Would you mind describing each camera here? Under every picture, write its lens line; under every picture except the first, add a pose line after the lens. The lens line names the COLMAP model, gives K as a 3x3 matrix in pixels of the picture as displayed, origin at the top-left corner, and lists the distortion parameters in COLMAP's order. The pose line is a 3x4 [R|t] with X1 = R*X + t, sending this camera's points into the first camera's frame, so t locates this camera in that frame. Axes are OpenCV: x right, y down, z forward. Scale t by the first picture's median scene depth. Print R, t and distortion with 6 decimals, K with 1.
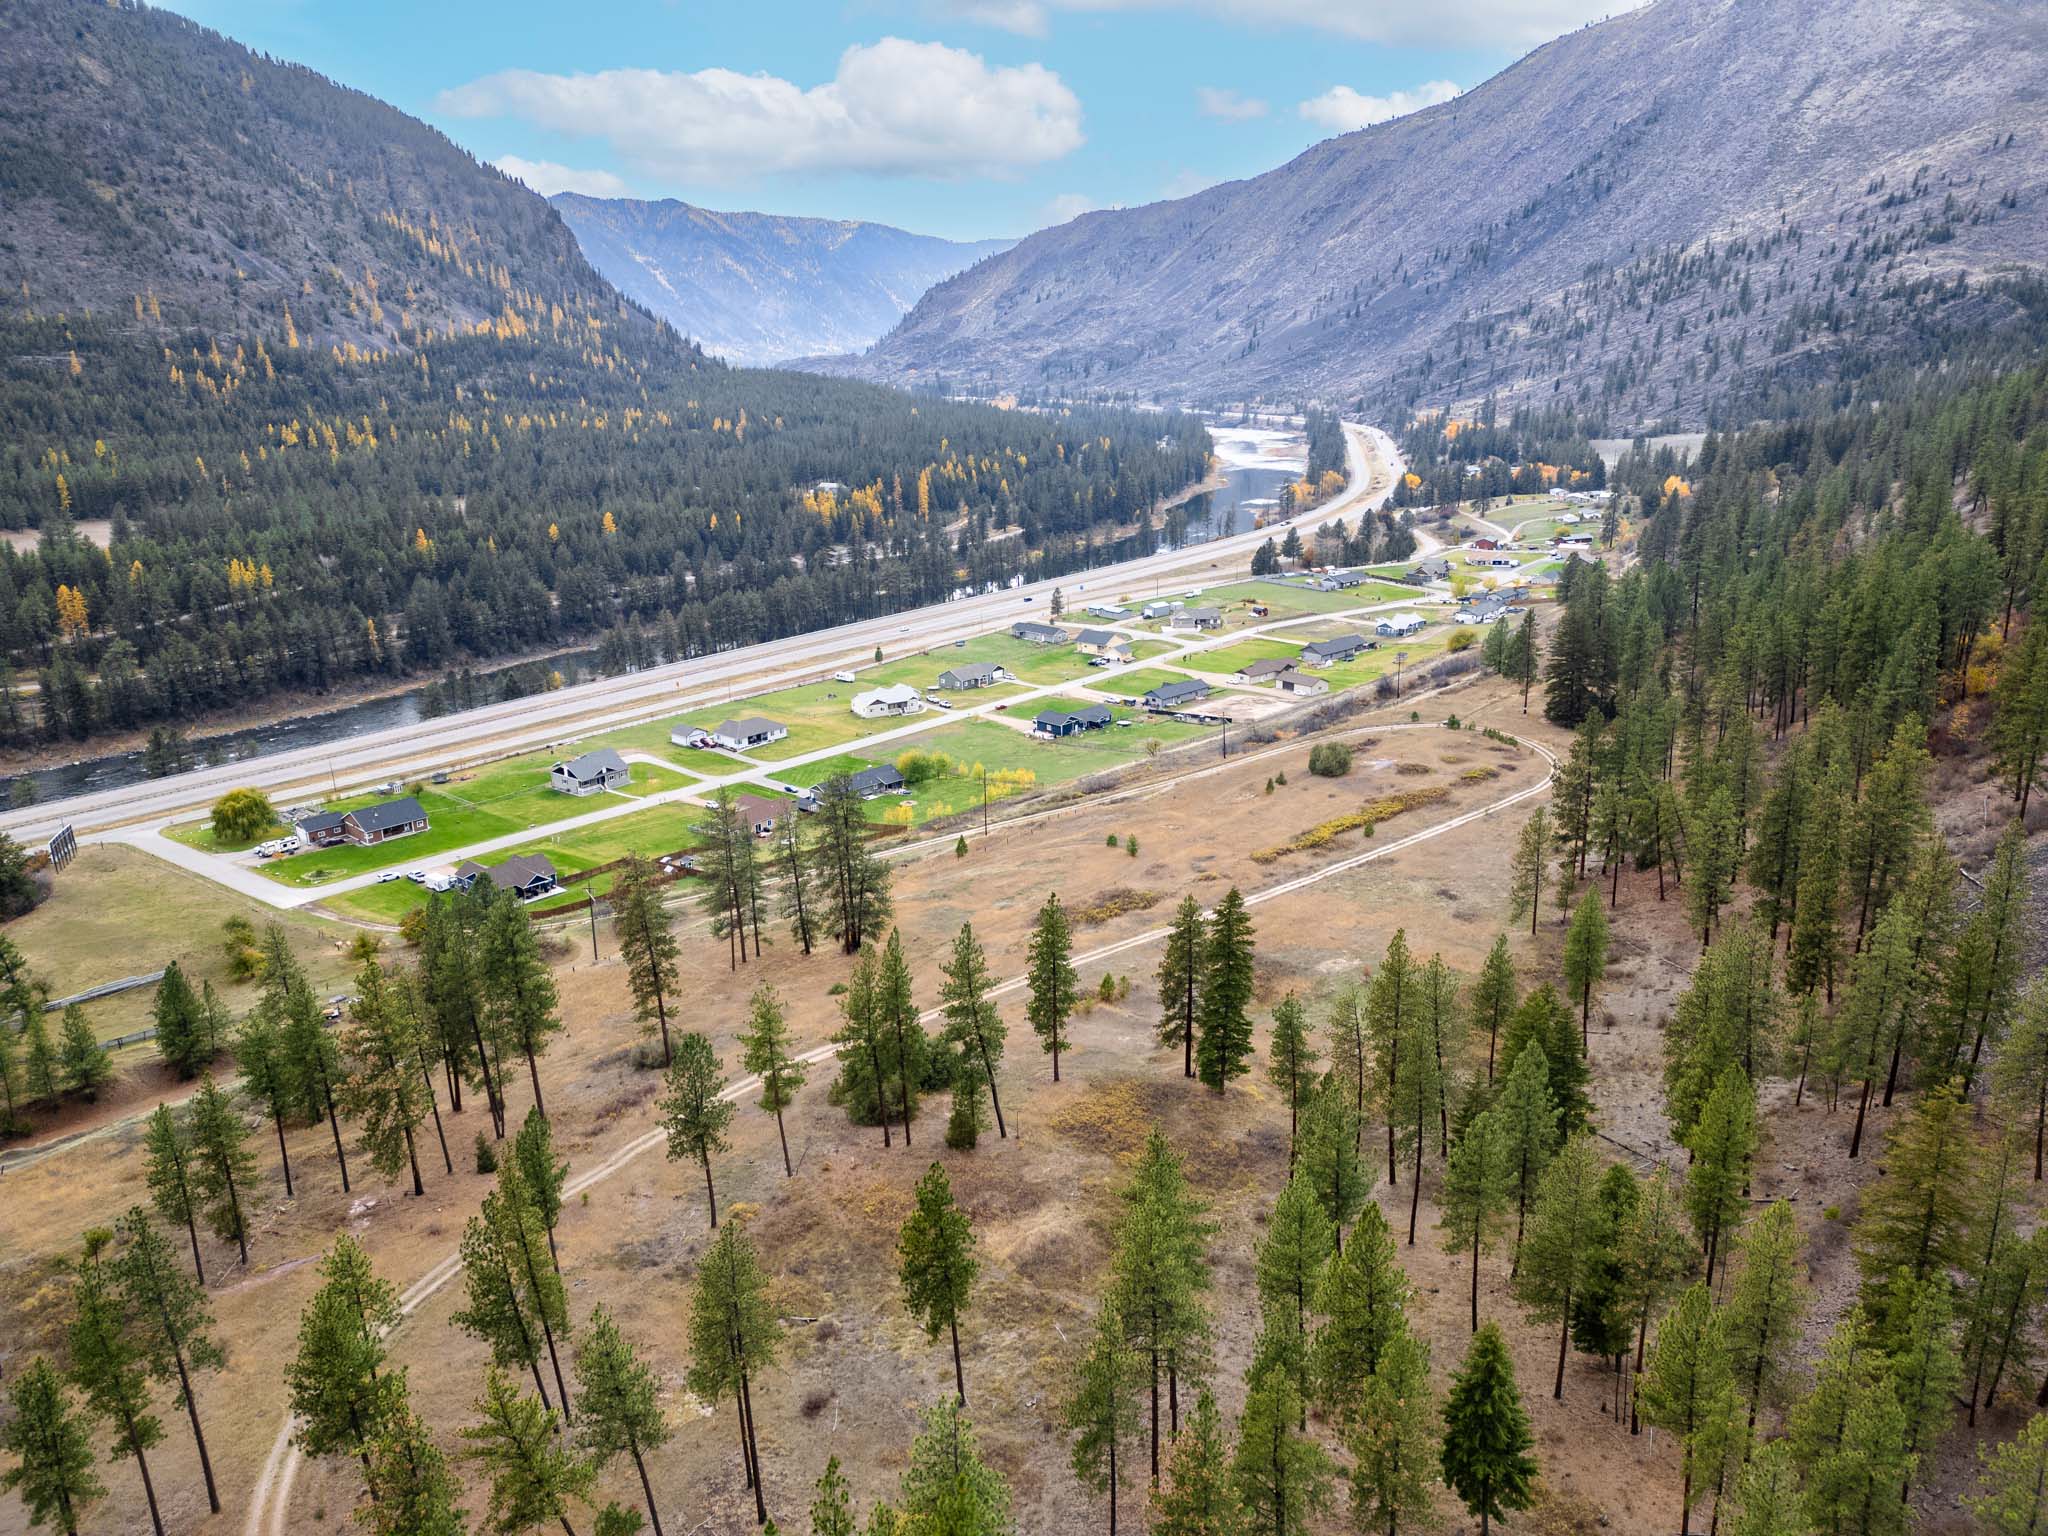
lens RADIAL K [[1413.4, 0, 1032.9], [0, 1413.4, 776.5], [0, 0, 1]] dist [0.063778, -0.055647]
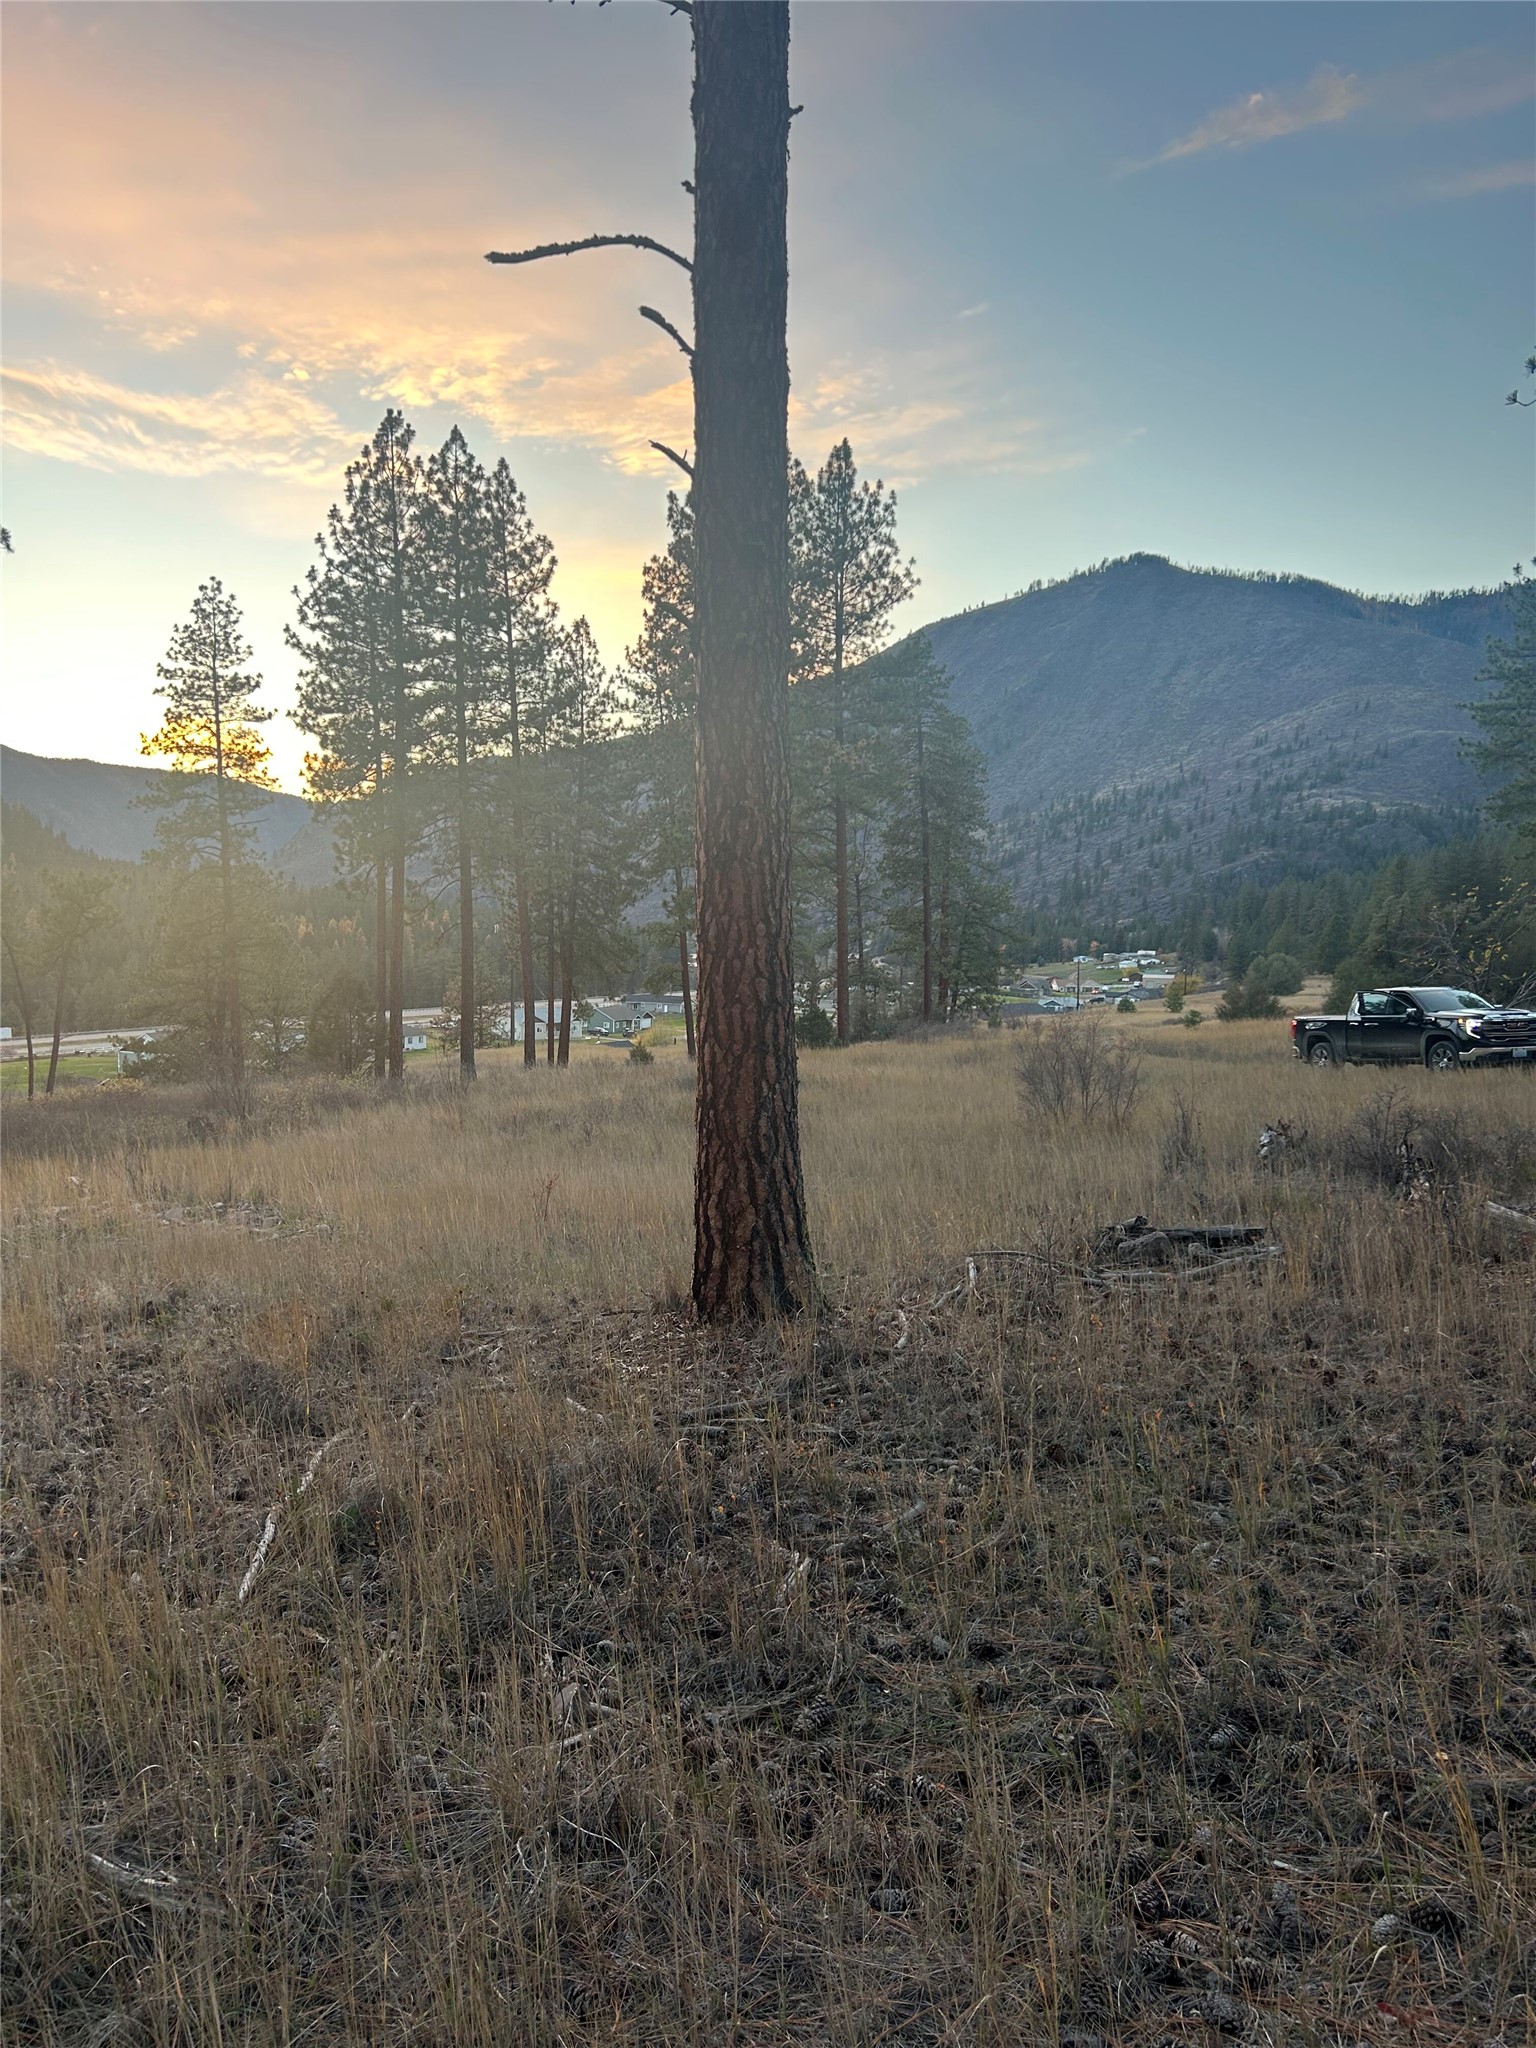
lens RADIAL K [[1531.8, 0, 742.6], [0, 1531.8, 1024.9], [0, 0, 1]] dist [0.033558, -0.035653]
pose [[0.972997, 0.010043, 0.230600, -0.071661], [0.043606, 0.973065, -0.226368, 0.053170], [-0.226662, 0.230311, 0.946351, 0.082519]]
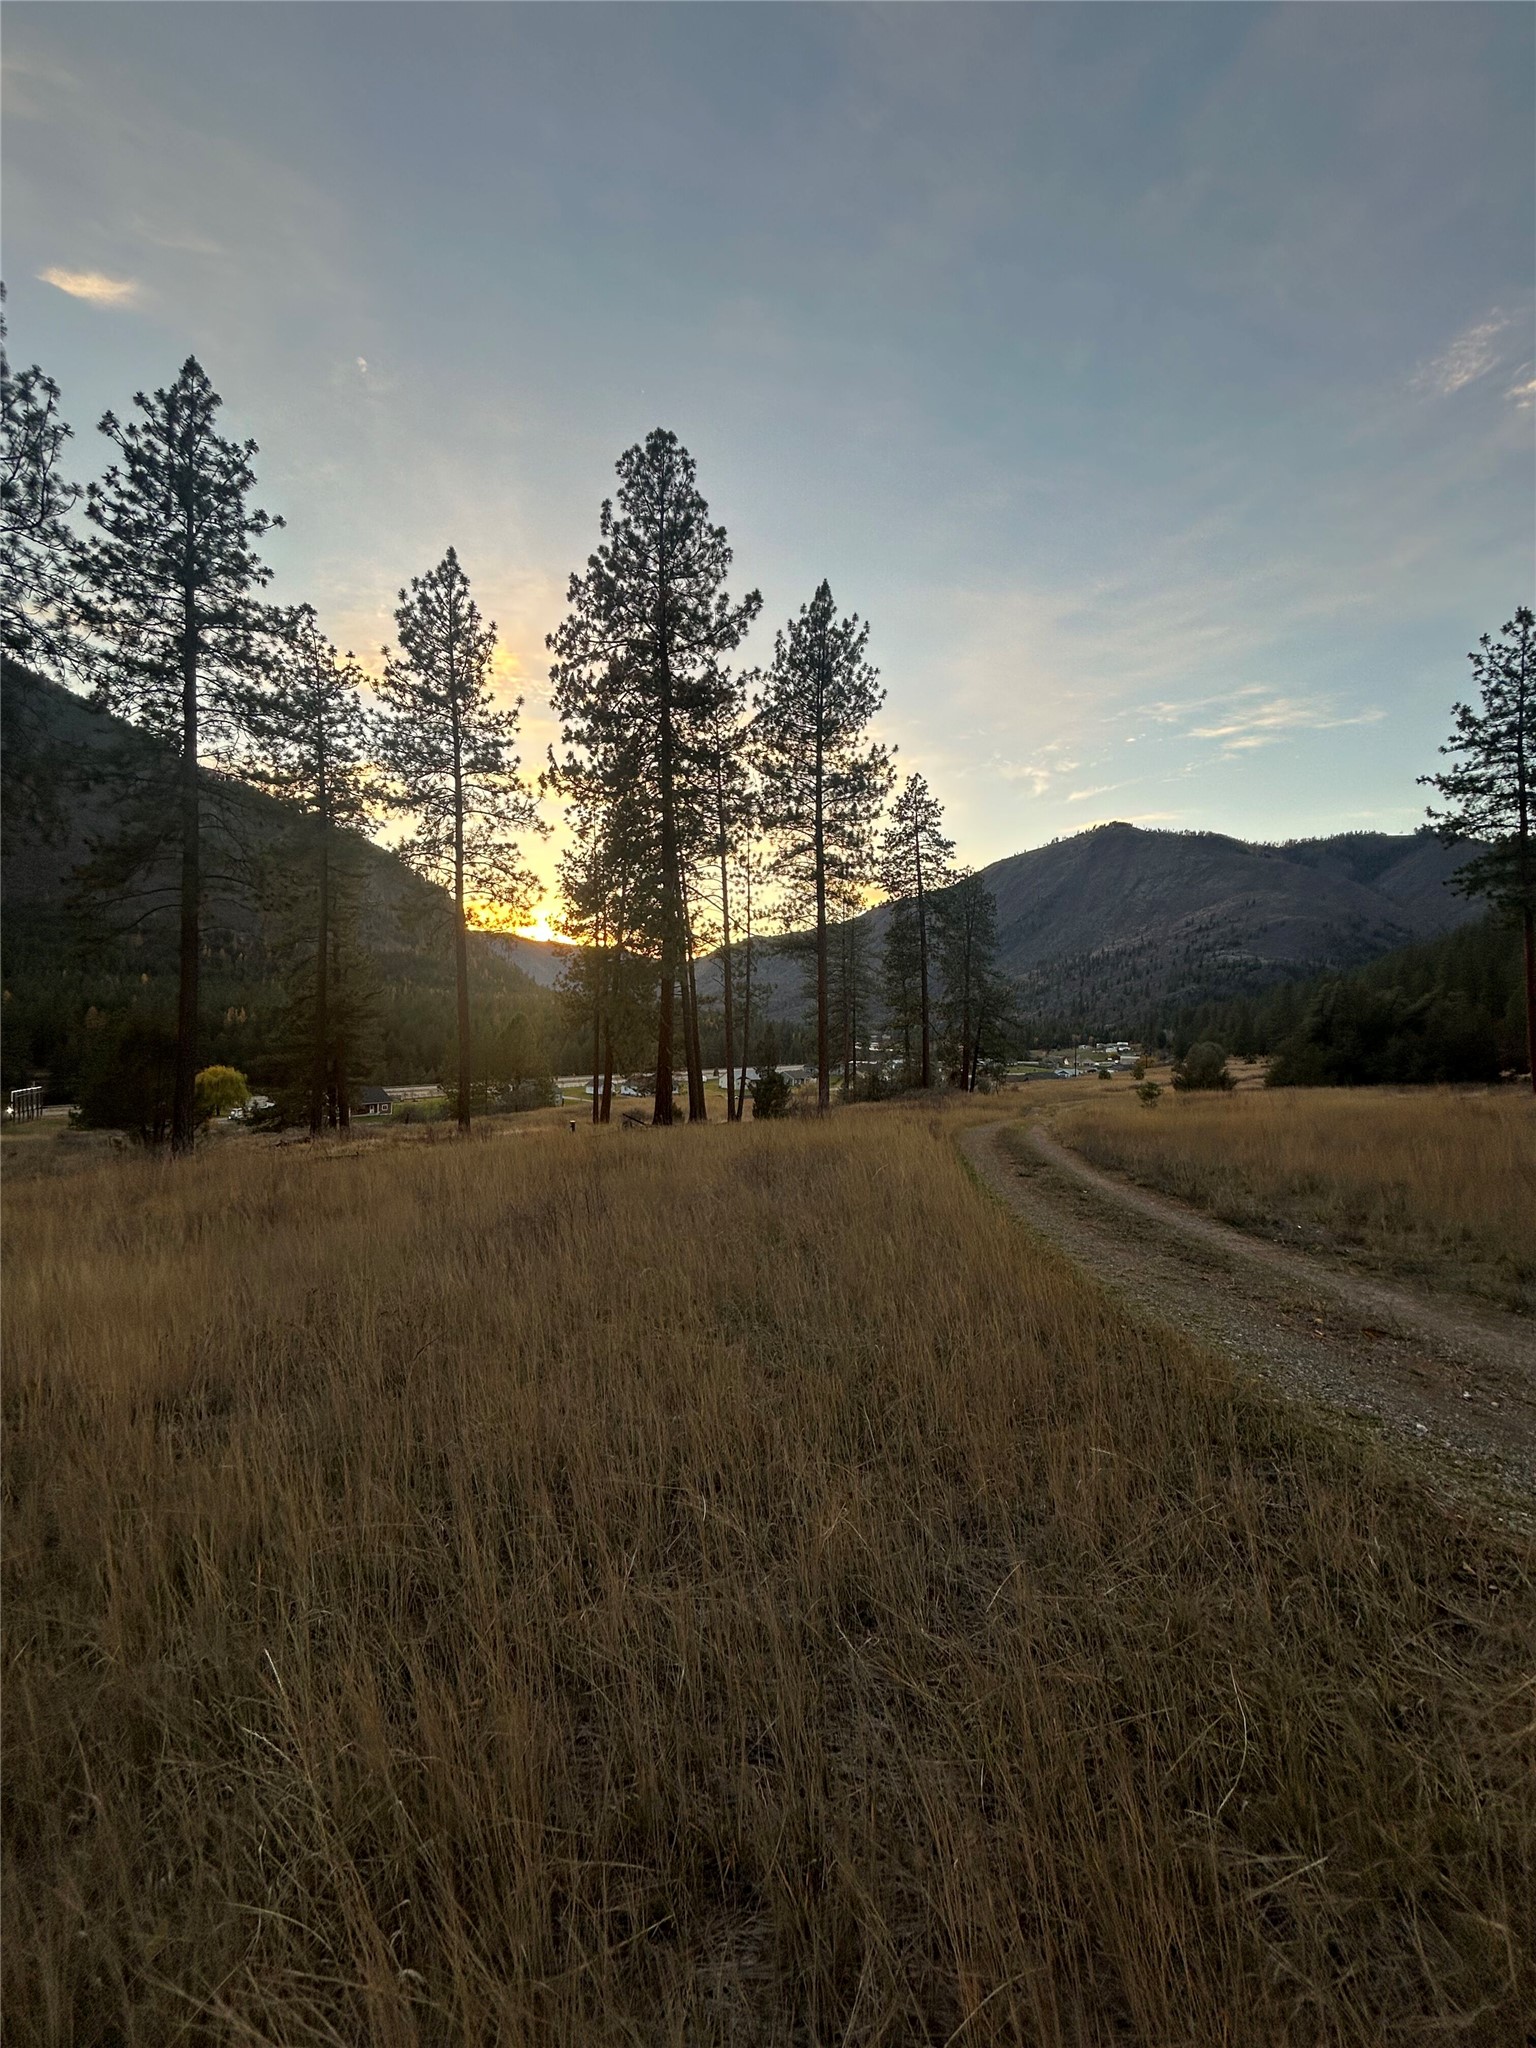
lens RADIAL K [[829.0, 0, 776.7], [0, 829.0, 1019.9], [0, 0, 1]] dist [-0.008038, 0.000099]
pose [[0.995272, 0.033062, 0.091322, -0.057270], [-0.004193, 0.954025, -0.299698, 0.046846], [-0.097032, 0.297898, 0.949653, 0.106903]]
